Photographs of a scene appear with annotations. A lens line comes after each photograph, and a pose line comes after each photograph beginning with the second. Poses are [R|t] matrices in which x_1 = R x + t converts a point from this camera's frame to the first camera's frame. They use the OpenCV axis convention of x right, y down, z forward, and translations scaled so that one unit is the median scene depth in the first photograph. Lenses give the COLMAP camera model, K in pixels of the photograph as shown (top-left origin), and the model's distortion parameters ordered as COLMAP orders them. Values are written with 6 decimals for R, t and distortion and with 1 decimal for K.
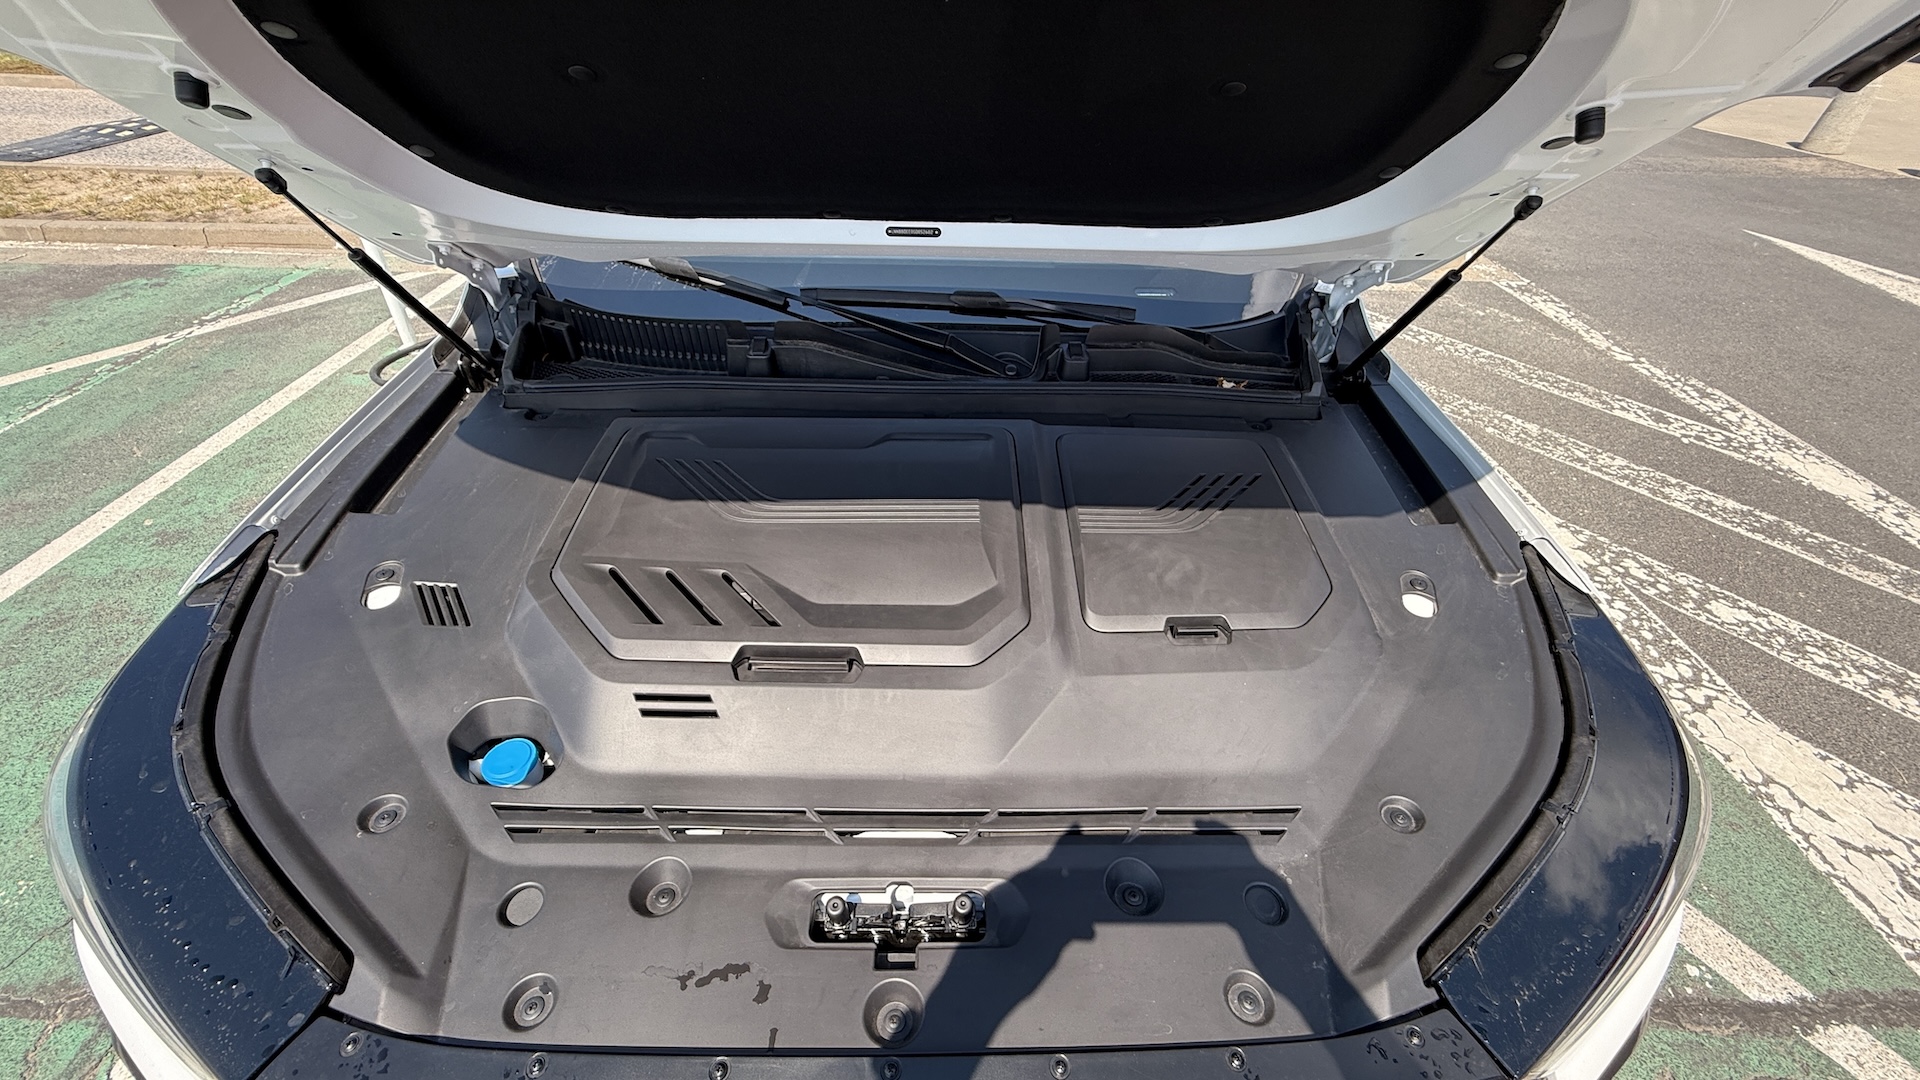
lens RADIAL K [[766.5, 0, 959.3], [0, 766.5, 545.1], [0, 0, 1]] dist [-0.004911, 0.001368]
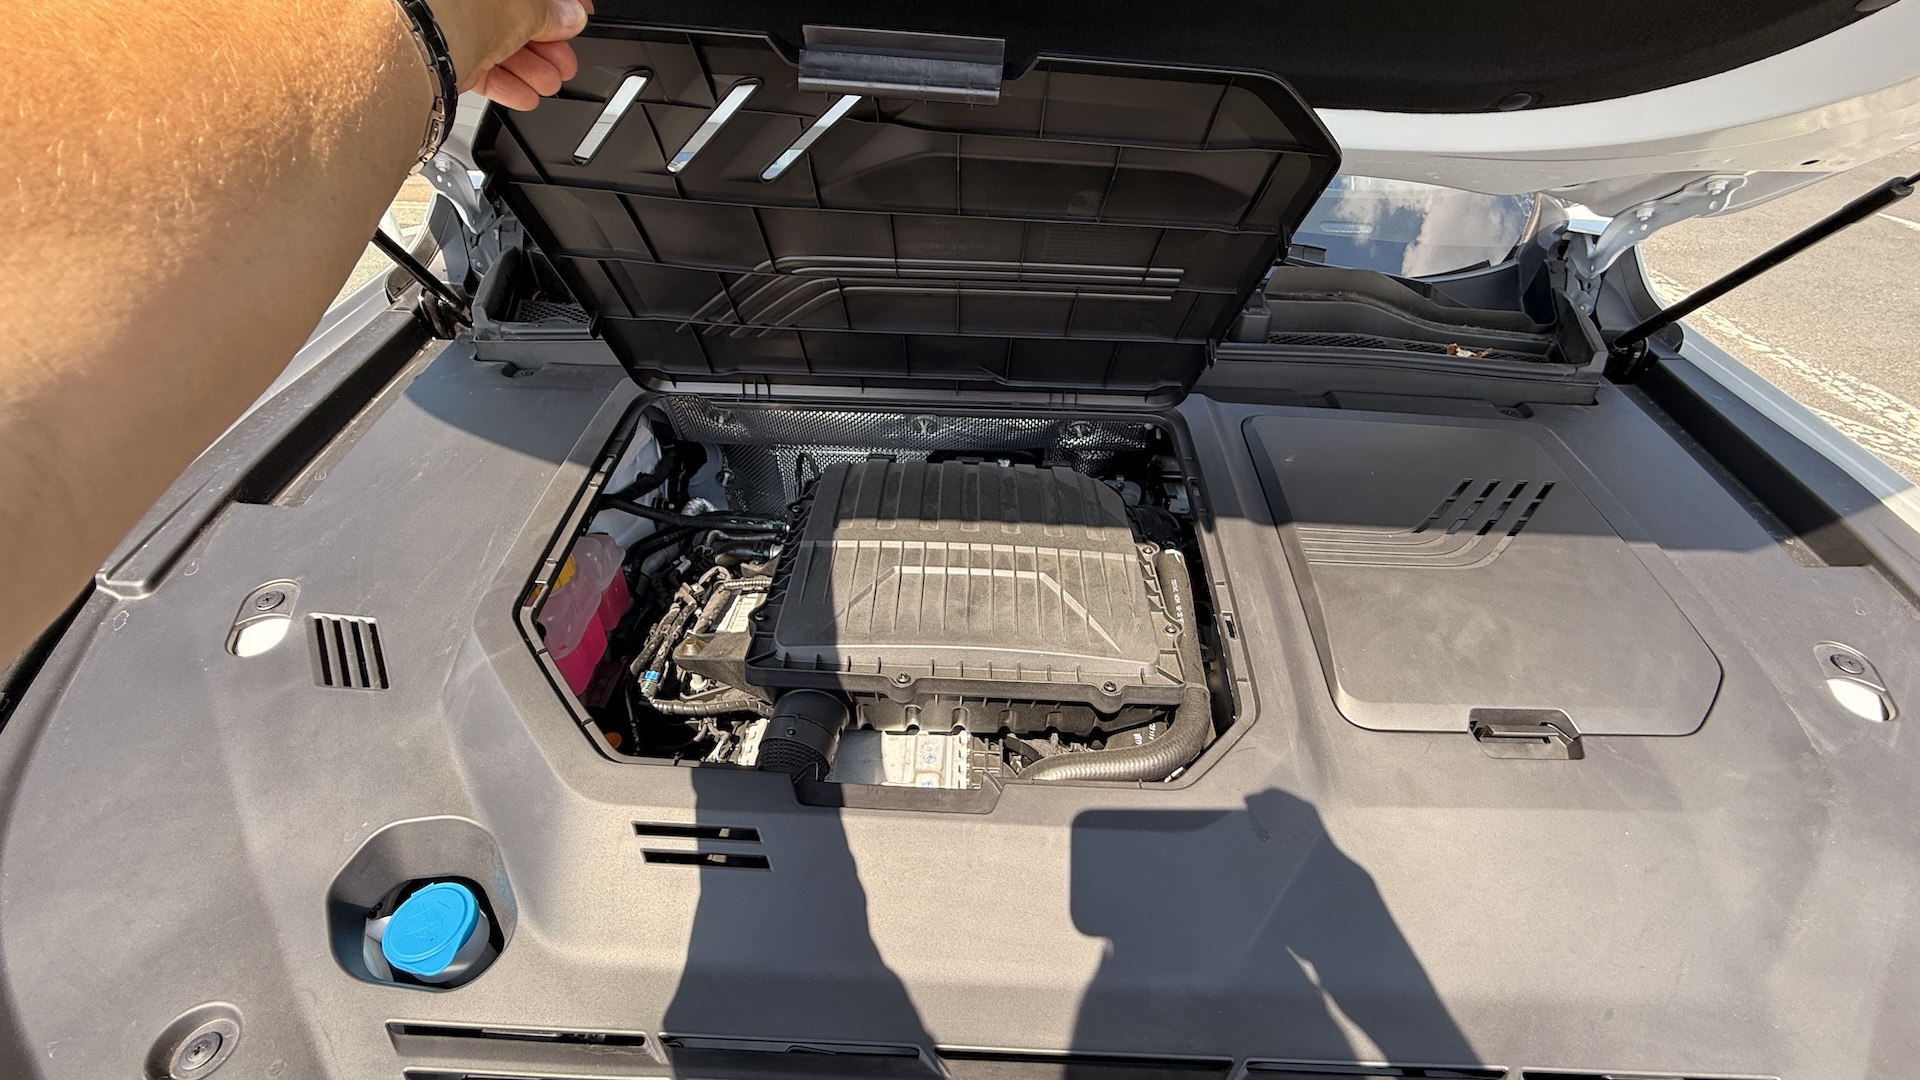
lens RADIAL K [[766.5, 0, 959.3], [0, 766.5, 541.5], [0, 0, 1]] dist [-0.004911, 0.001368]
pose [[0.999273, 0.030057, -0.023436, -0.103319], [-0.029553, 0.999331, 0.021528, -0.033262], [0.024068, -0.020819, 0.999494, 0.262283]]
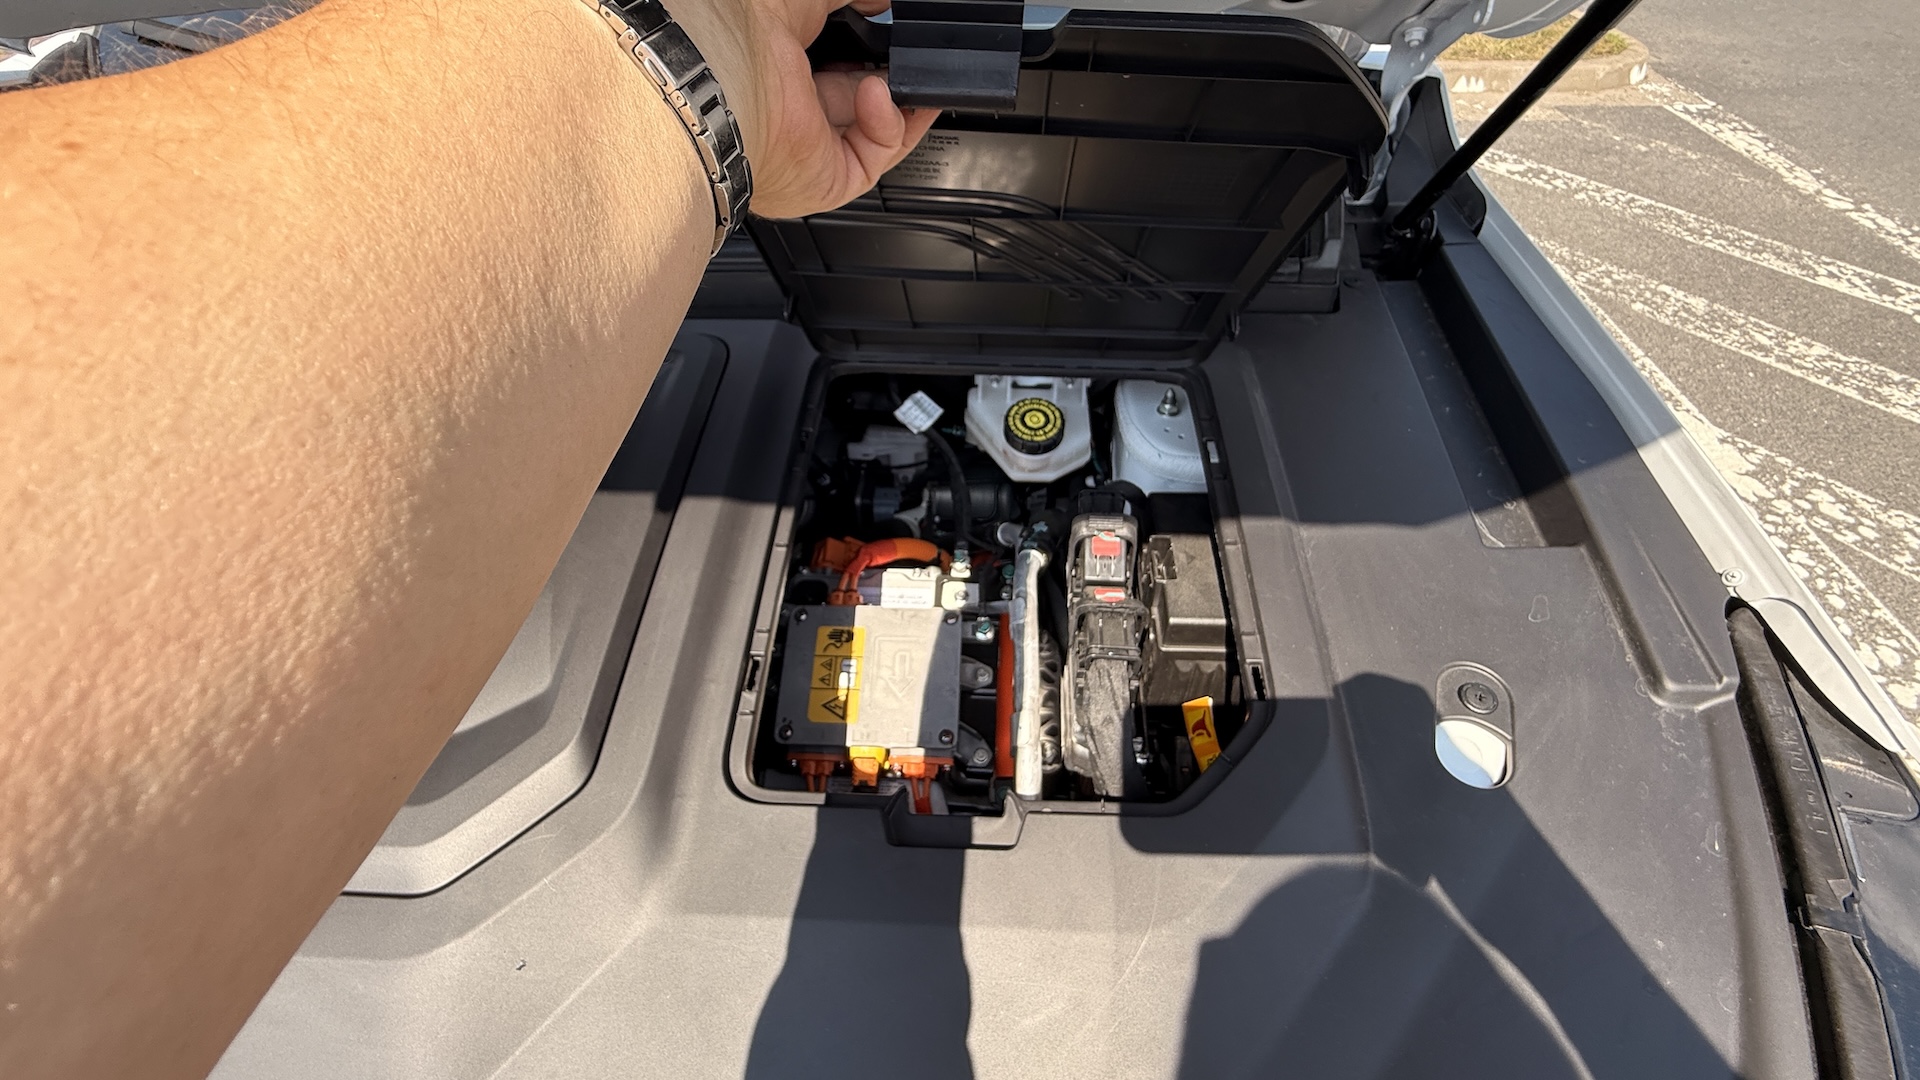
lens RADIAL K [[766.5, 0, 965.9], [0, 766.5, 541.1], [0, 0, 1]] dist [-0.004911, 0.001368]
pose [[0.996111, 0.018773, -0.086090, 0.256306], [-0.005476, 0.988341, 0.152160, -0.083552], [0.087942, -0.151096, 0.984599, 0.413124]]
